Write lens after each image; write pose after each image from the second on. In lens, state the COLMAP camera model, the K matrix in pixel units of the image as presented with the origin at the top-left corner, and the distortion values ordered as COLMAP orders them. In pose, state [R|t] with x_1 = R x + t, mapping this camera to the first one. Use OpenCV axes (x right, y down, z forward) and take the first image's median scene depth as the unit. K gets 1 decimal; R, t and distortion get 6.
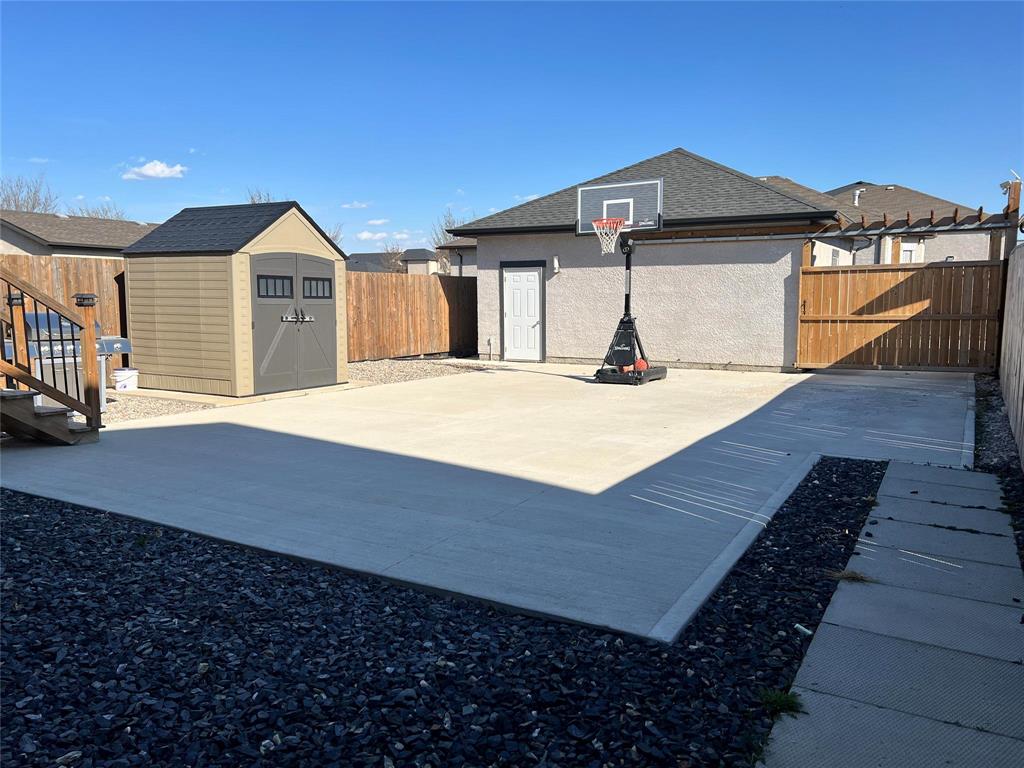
lens RADIAL K [[771.5, 0, 503.2], [0, 771.5, 388.3], [0, 0, 1]] dist [0.058134, -0.048491]
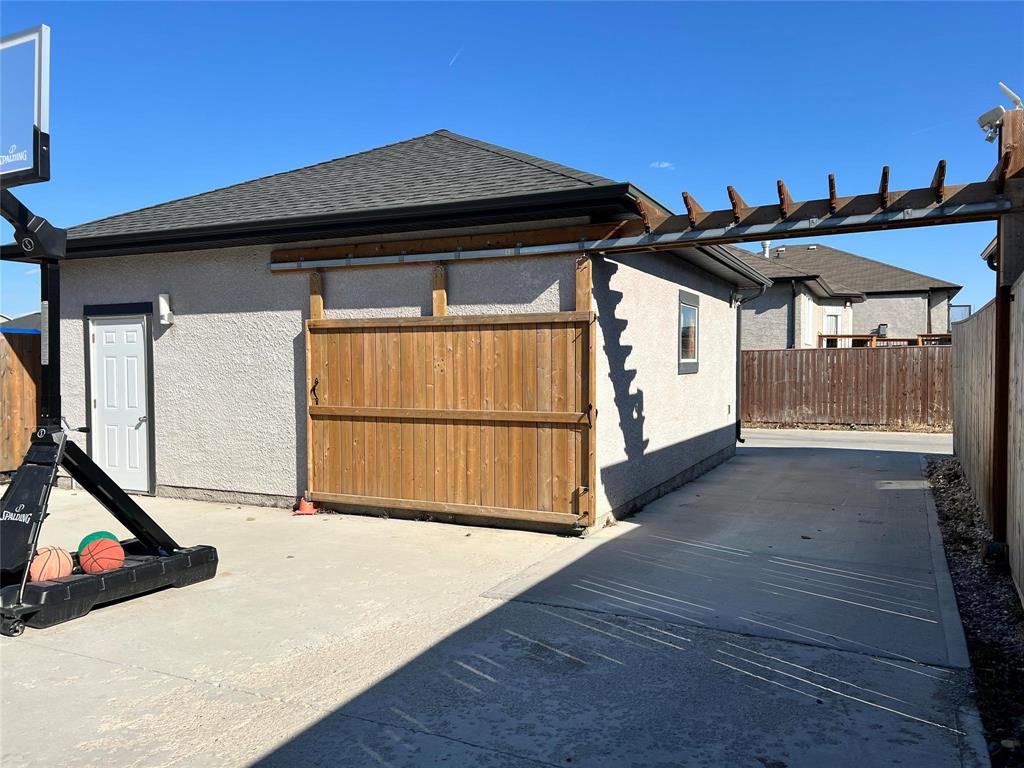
lens RADIAL K [[771.5, 0, 514.5], [0, 771.5, 379.7], [0, 0, 1]] dist [0.058134, -0.048491]
pose [[0.997521, 0.002066, 0.070339, 0.267246], [0.005232, 0.994624, -0.103420, -0.057058], [-0.070175, 0.103531, 0.992148, 0.463264]]
